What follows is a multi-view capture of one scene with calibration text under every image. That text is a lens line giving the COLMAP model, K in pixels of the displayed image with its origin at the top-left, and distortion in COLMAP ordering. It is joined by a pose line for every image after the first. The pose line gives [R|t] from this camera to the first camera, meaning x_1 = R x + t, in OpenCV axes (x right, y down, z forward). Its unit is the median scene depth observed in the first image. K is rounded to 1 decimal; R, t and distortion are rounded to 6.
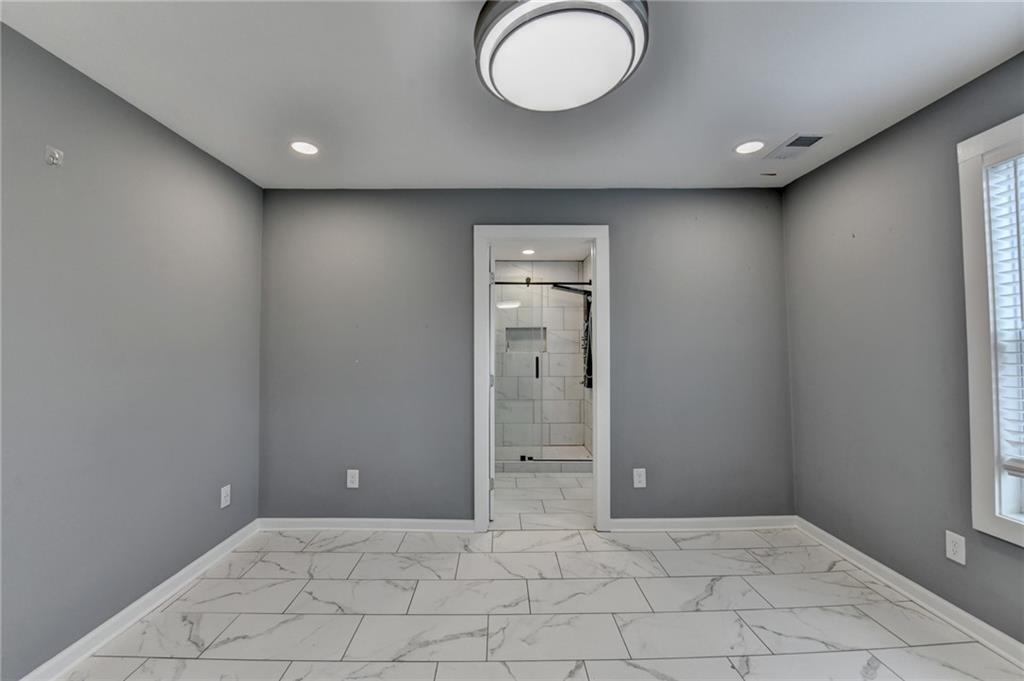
lens RADIAL K [[413.3, 0, 509.7], [0, 413.3, 340.7], [0, 0, 1]] dist [-0.016404, -0.001655]
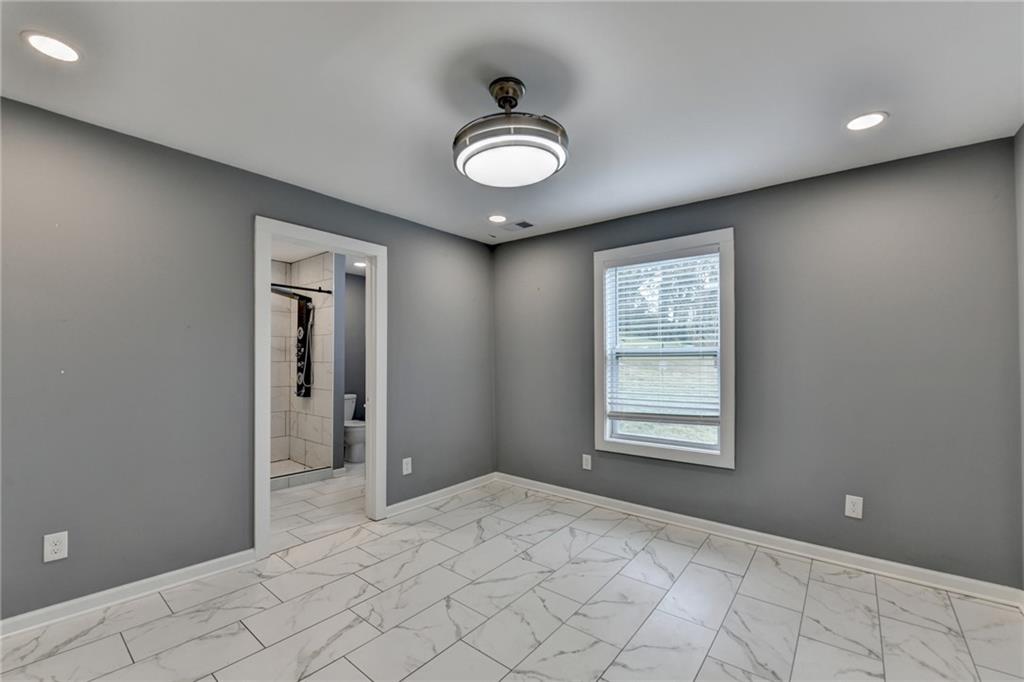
lens RADIAL K [[416.5, 0, 512.2], [0, 416.5, 354.7], [0, 0, 1]] dist [-0.016513, -0.001382]
pose [[0.638660, 0.013461, 0.769372, -0.453937], [-0.020407, 0.999792, -0.000553, 0.008945], [-0.769219, -0.015348, 0.638801, 0.011131]]
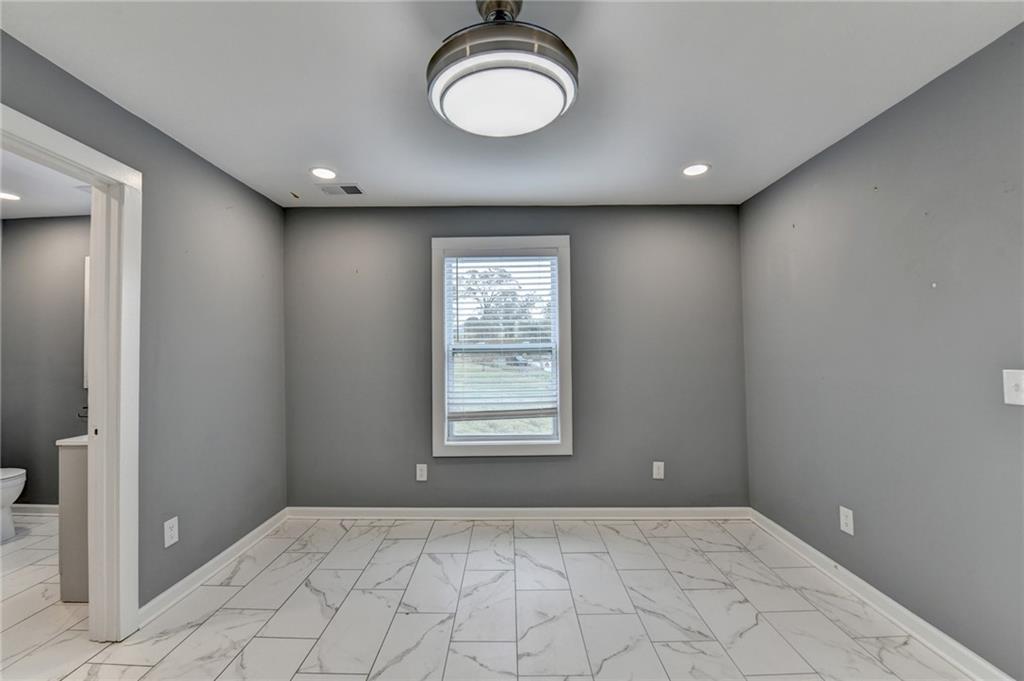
lens RADIAL K [[413.3, 0, 504.3], [0, 413.3, 340.0], [0, 0, 1]] dist [-0.016404, -0.001655]
pose [[0.031133, 0.036168, 0.998861, -0.443117], [-0.011586, 0.999291, -0.035823, 0.011476], [-0.999448, -0.010458, 0.031530, 0.423170]]
